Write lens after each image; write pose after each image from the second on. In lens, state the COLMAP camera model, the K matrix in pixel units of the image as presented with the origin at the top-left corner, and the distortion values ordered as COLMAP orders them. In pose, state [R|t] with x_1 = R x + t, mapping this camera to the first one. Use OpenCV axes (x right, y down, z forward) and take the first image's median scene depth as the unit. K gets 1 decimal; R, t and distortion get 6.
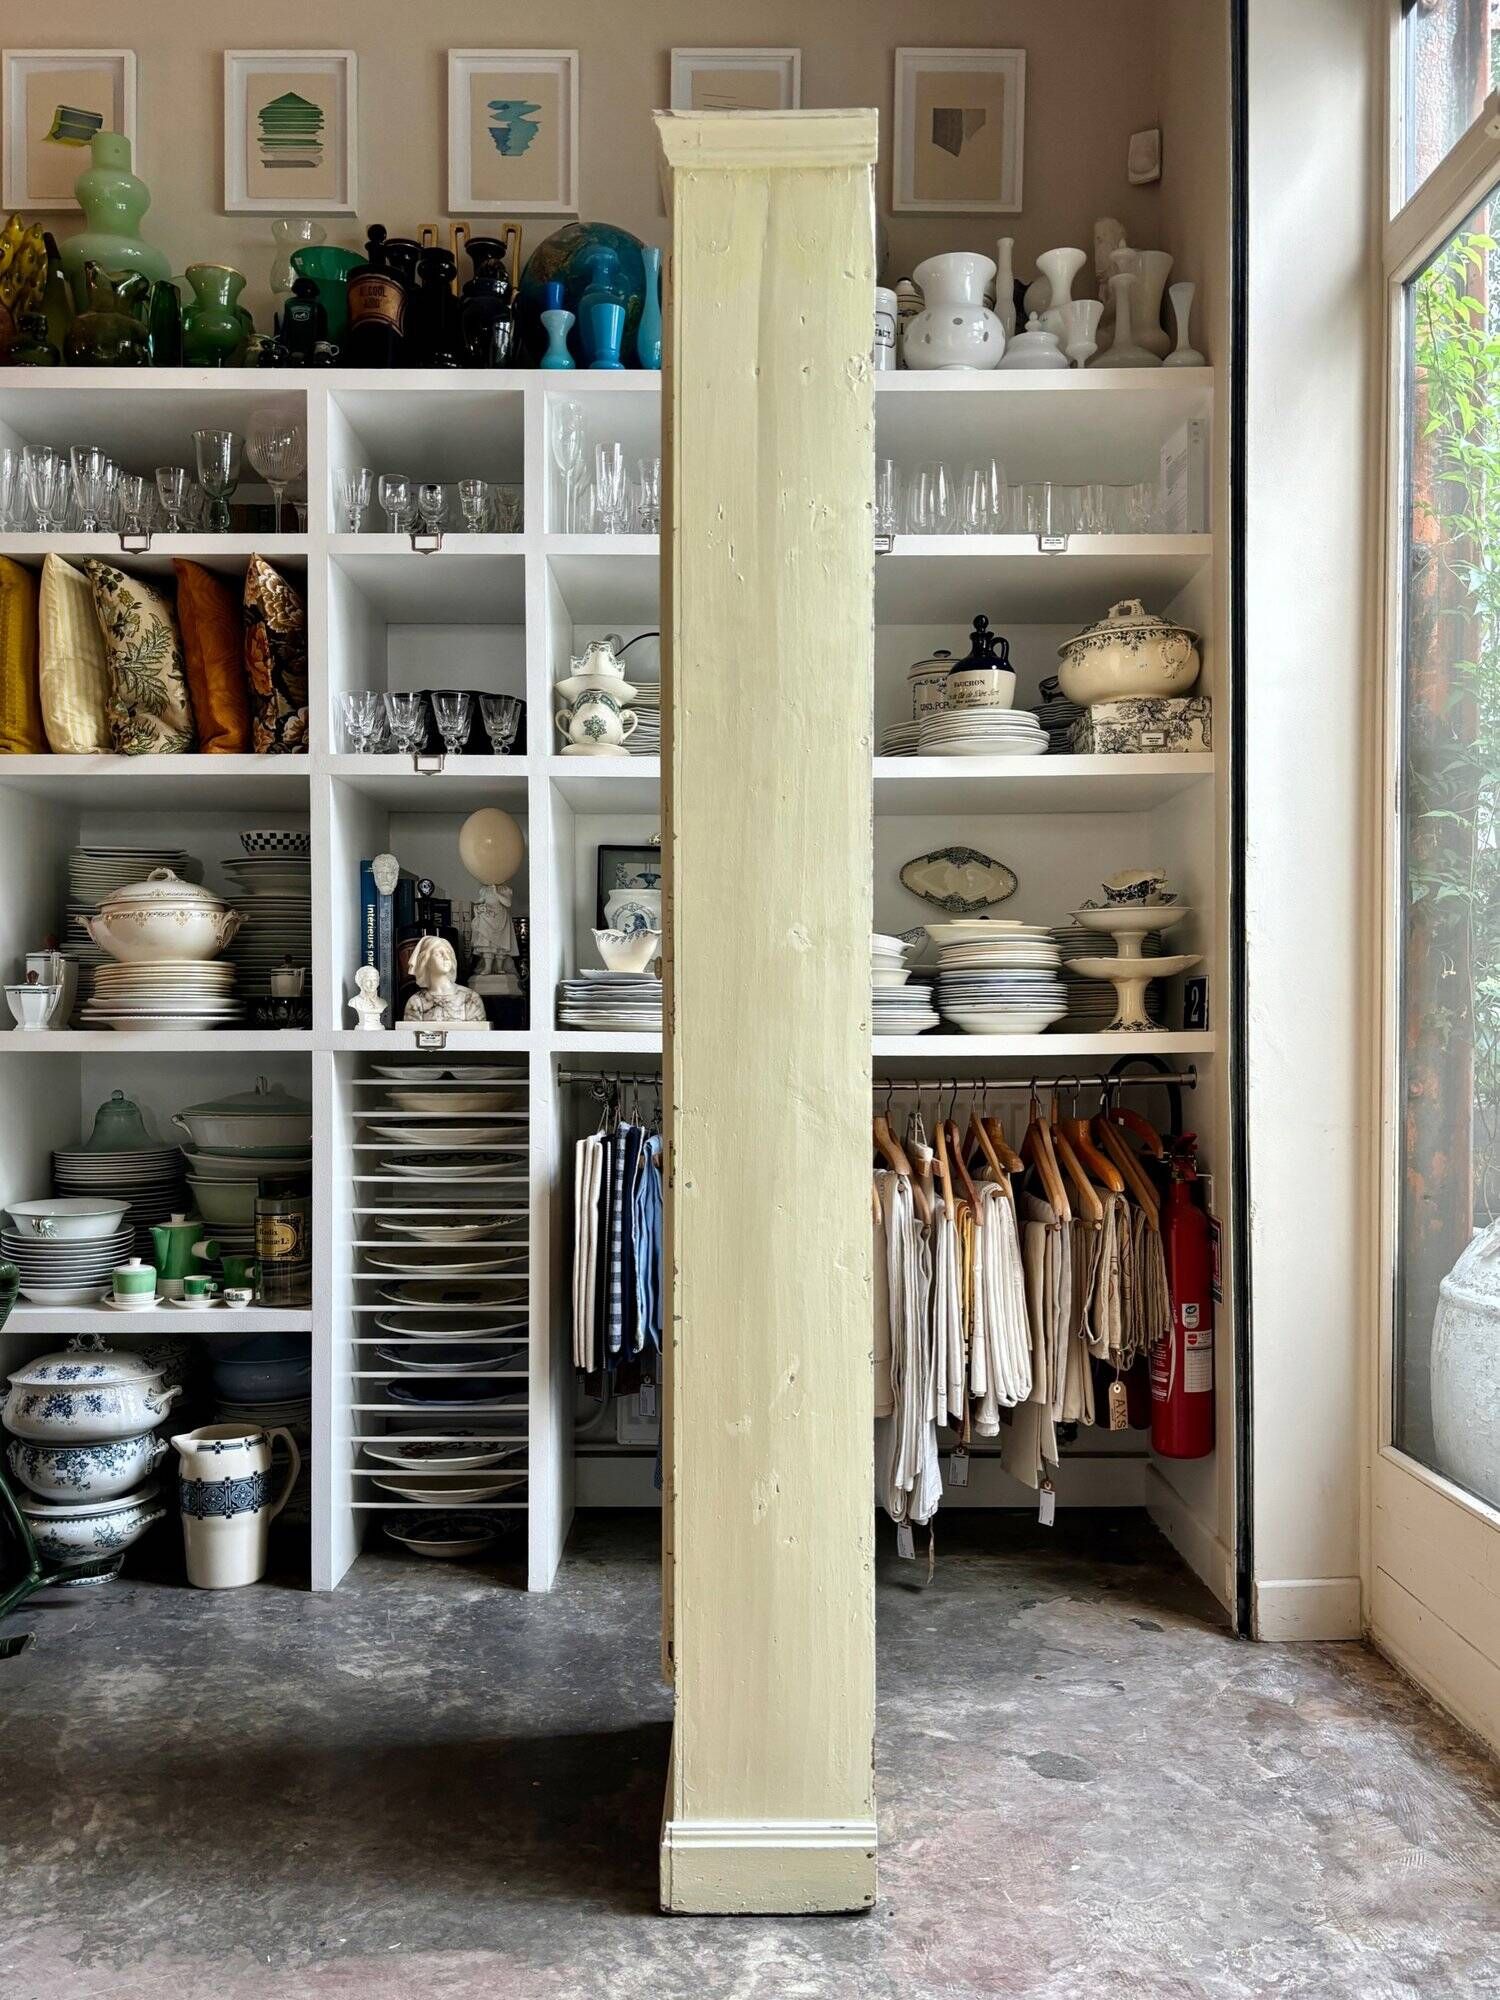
lens RADIAL K [[1670.7, 0, 719.9], [0, 1670.7, 1039.8], [0, 0, 1]] dist [0.032127, -0.029755]
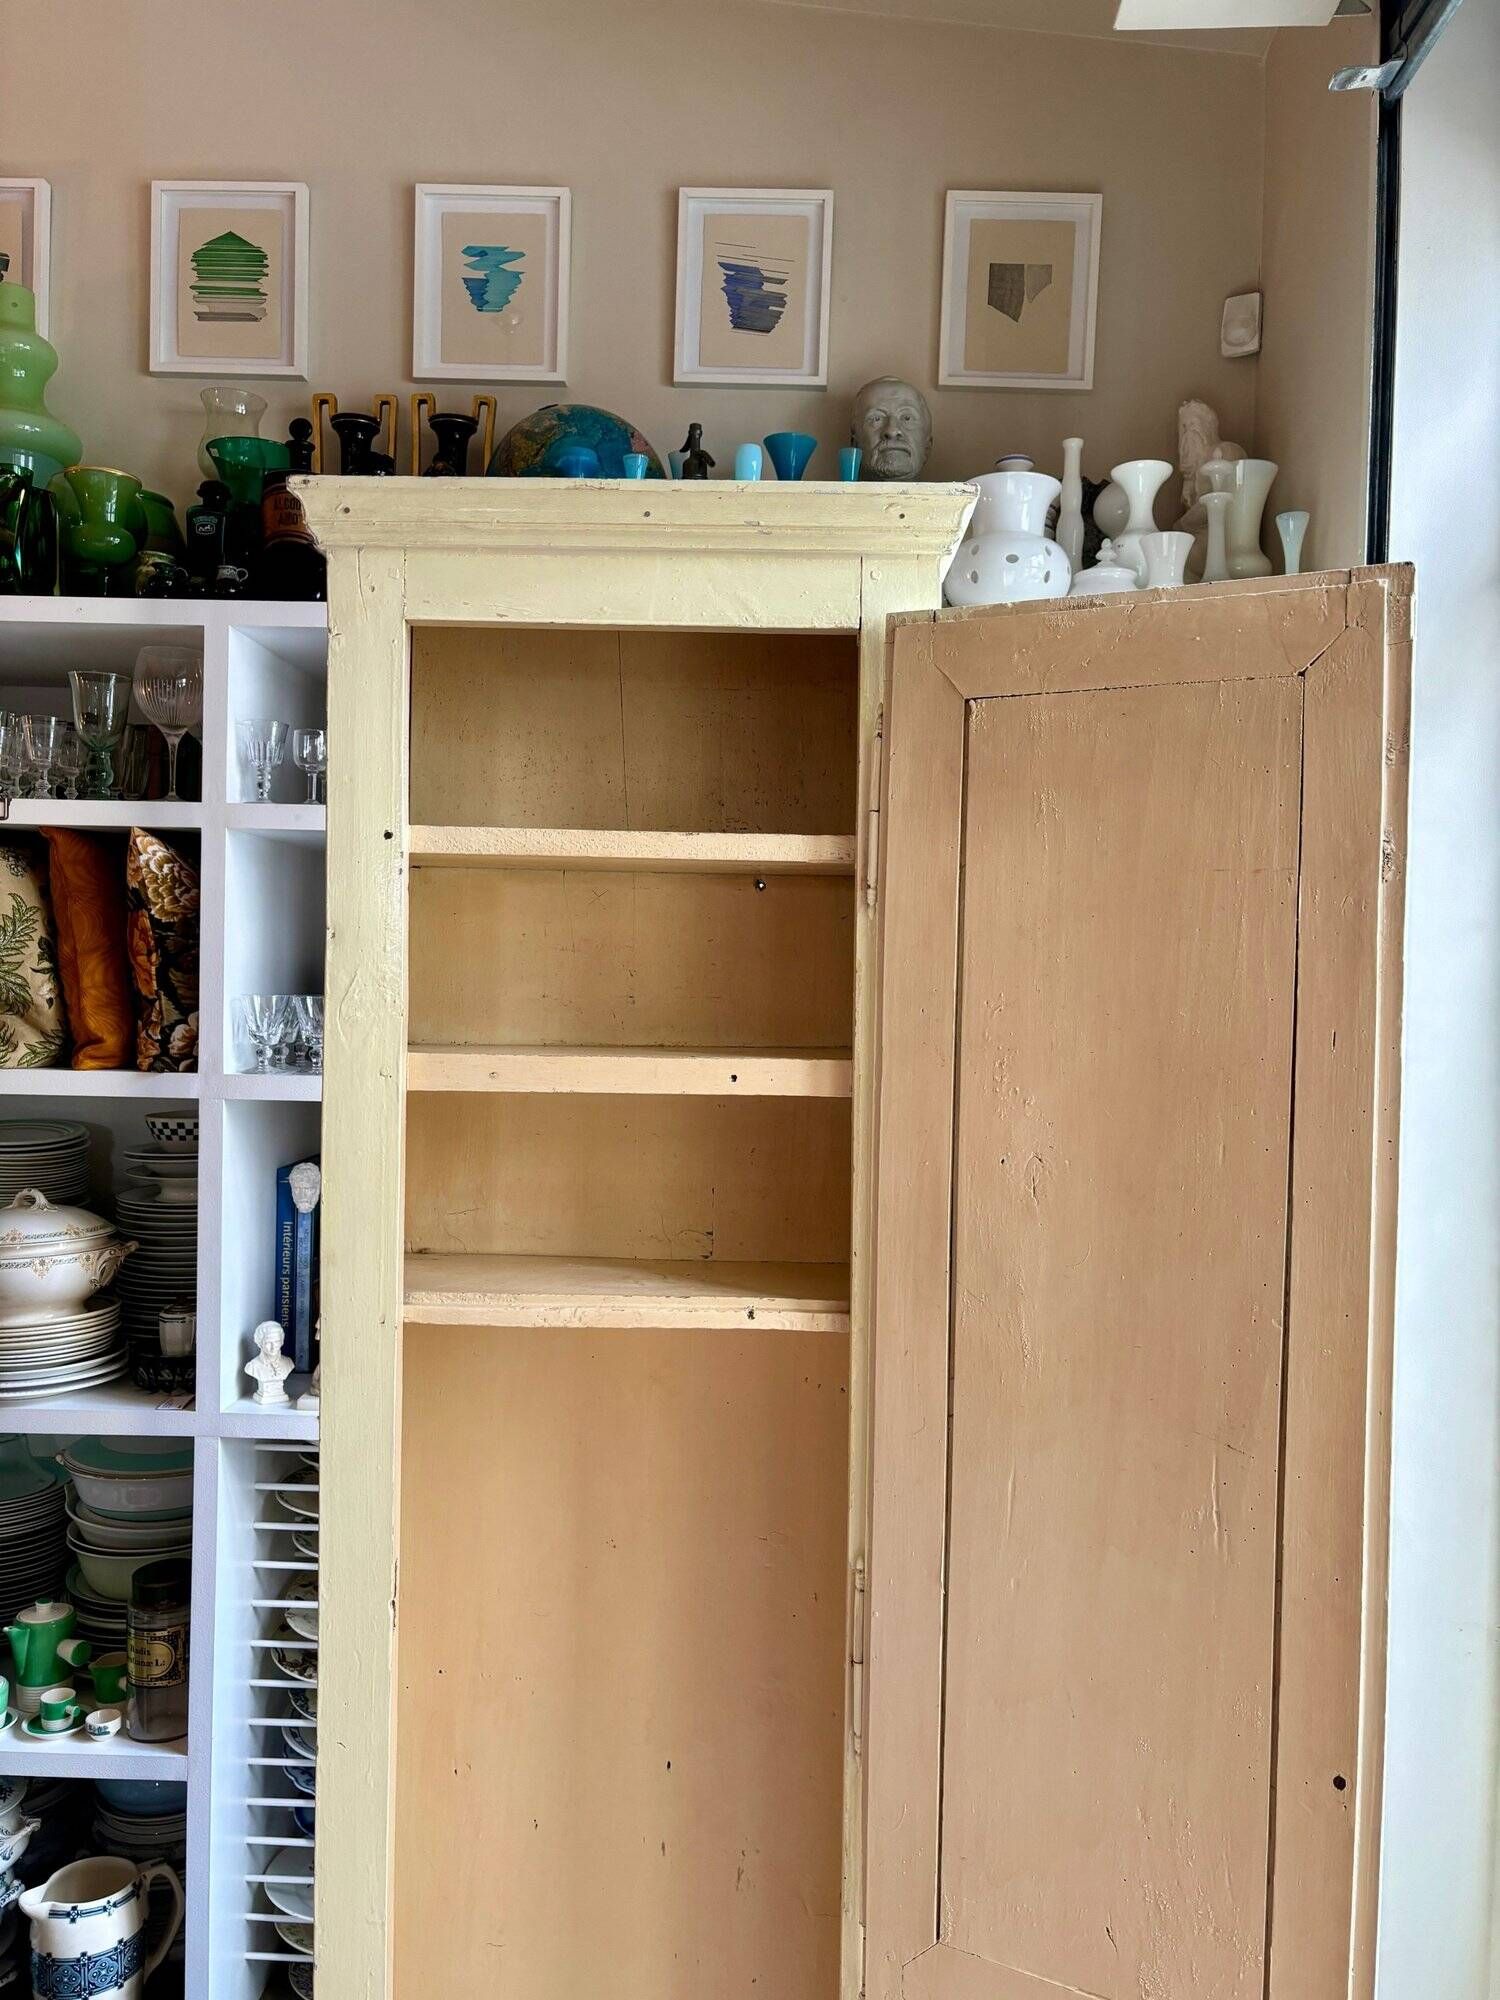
lens RADIAL K [[1526.3, 0, 754.8], [0, 1526.3, 1011.9], [0, 0, 1]] dist [0.039583, -0.047889]
pose [[0.999577, 0.023482, -0.017133, 0.036014], [-0.023271, 0.999652, 0.012396, -0.214804], [0.017419, -0.011992, 0.999776, 0.260553]]
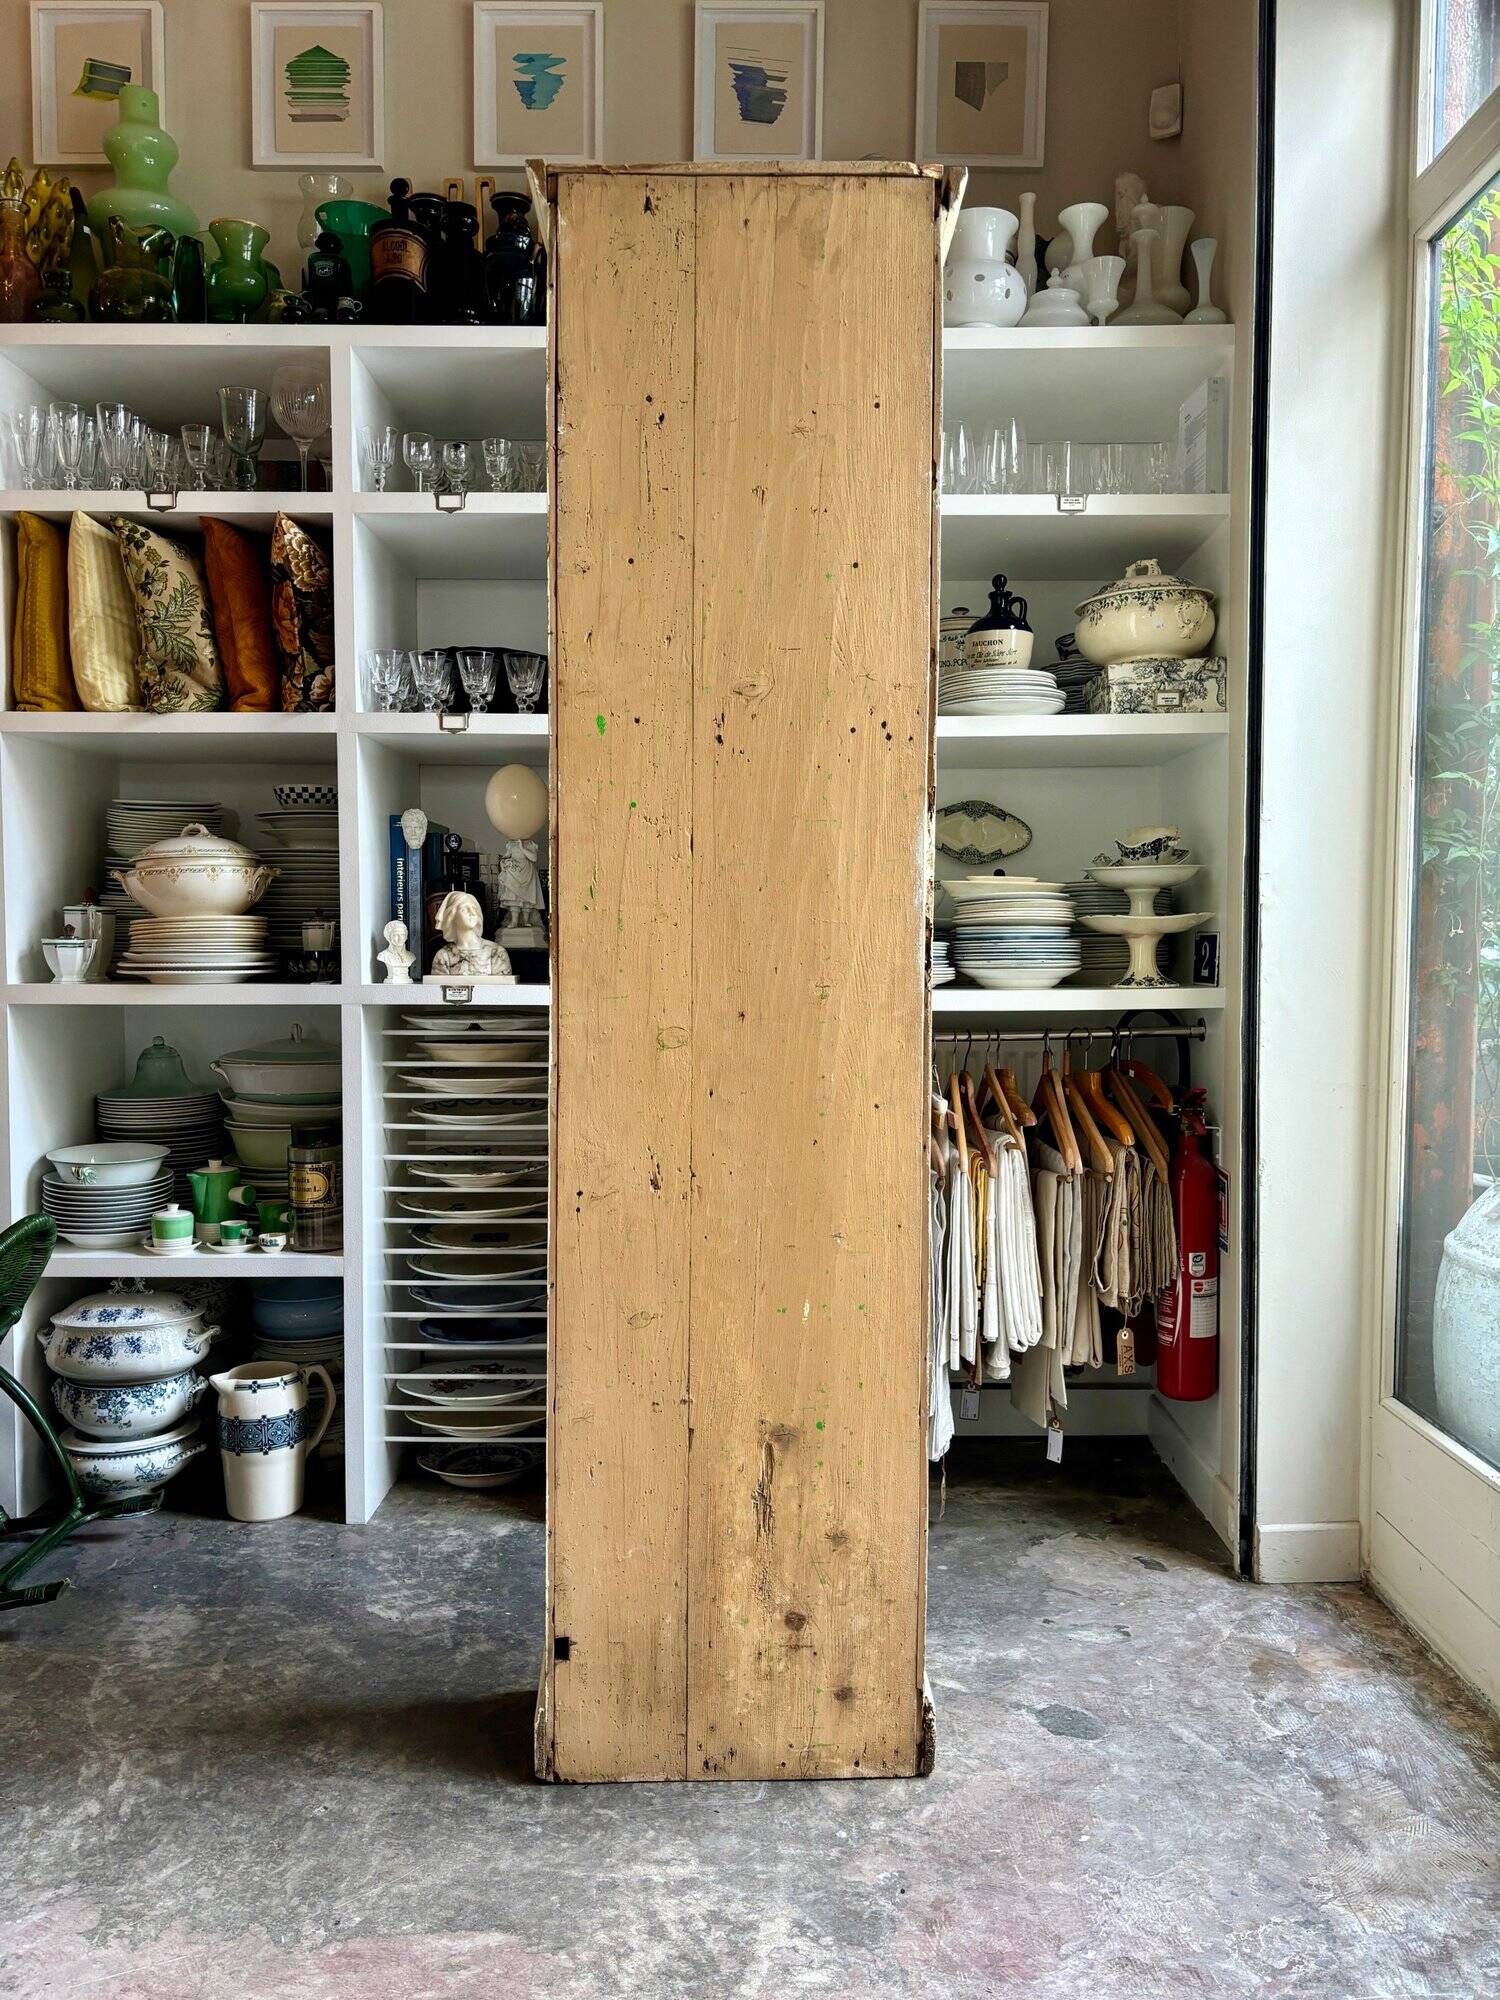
lens RADIAL K [[1526.3, 0, 746.3], [0, 1526.3, 1013.3], [0, 0, 1]] dist [0.039583, -0.047889]
pose [[0.999994, 0.002453, -0.002601, 0.006089], [-0.002338, 0.999052, 0.043475, -0.029242], [0.002705, -0.043469, 0.999051, 0.065433]]
